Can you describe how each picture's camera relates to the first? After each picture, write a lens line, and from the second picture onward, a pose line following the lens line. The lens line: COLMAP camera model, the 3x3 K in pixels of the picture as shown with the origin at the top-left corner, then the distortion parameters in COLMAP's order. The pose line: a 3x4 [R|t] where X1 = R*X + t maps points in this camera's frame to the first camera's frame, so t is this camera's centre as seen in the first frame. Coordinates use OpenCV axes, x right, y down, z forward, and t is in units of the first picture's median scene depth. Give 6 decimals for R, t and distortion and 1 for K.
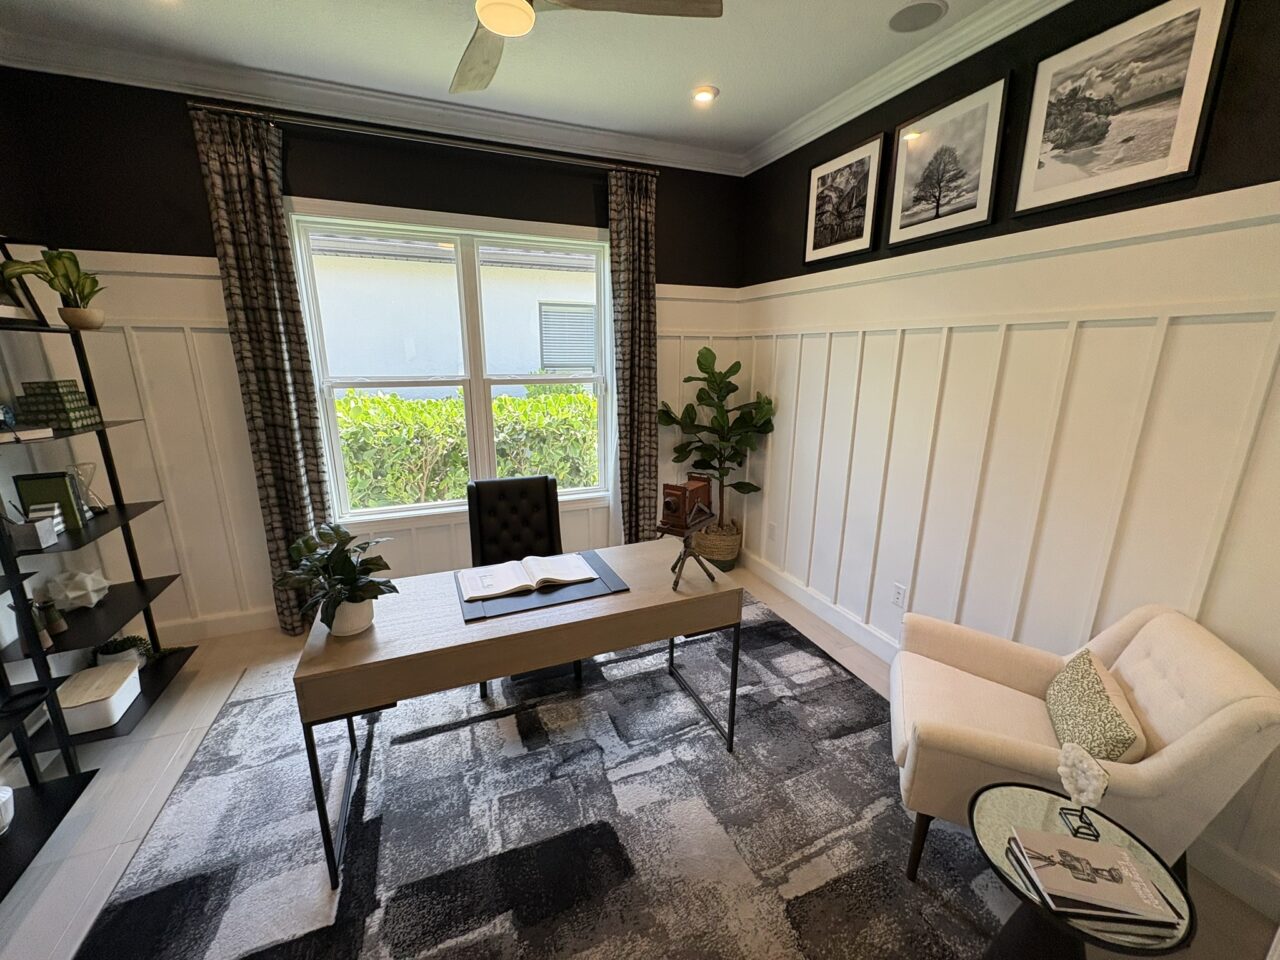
lens RADIAL K [[509.0, 0, 640.1], [0, 509.0, 479.8], [0, 0, 1]] dist [-0.000337, 0.000062]
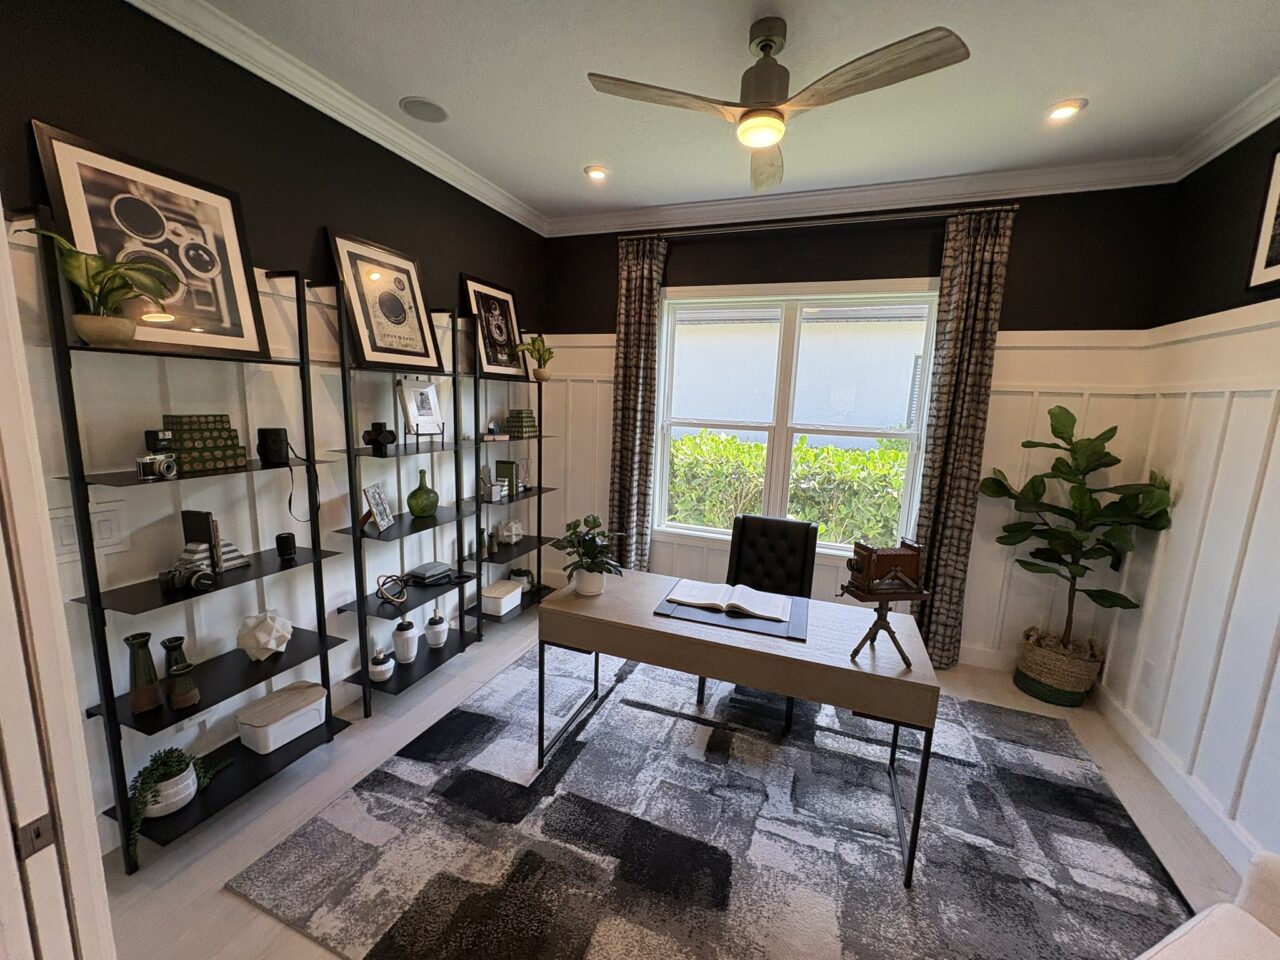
lens RADIAL K [[509.0, 0, 640.0], [0, 509.0, 480.4], [0, 0, 1]] dist [-0.000337, 0.000062]
pose [[0.727014, 0.134727, -0.673275, 0.264506], [-0.200006, 0.979592, -0.019947, -0.003057], [0.656848, 0.149161, 0.739123, 0.013039]]
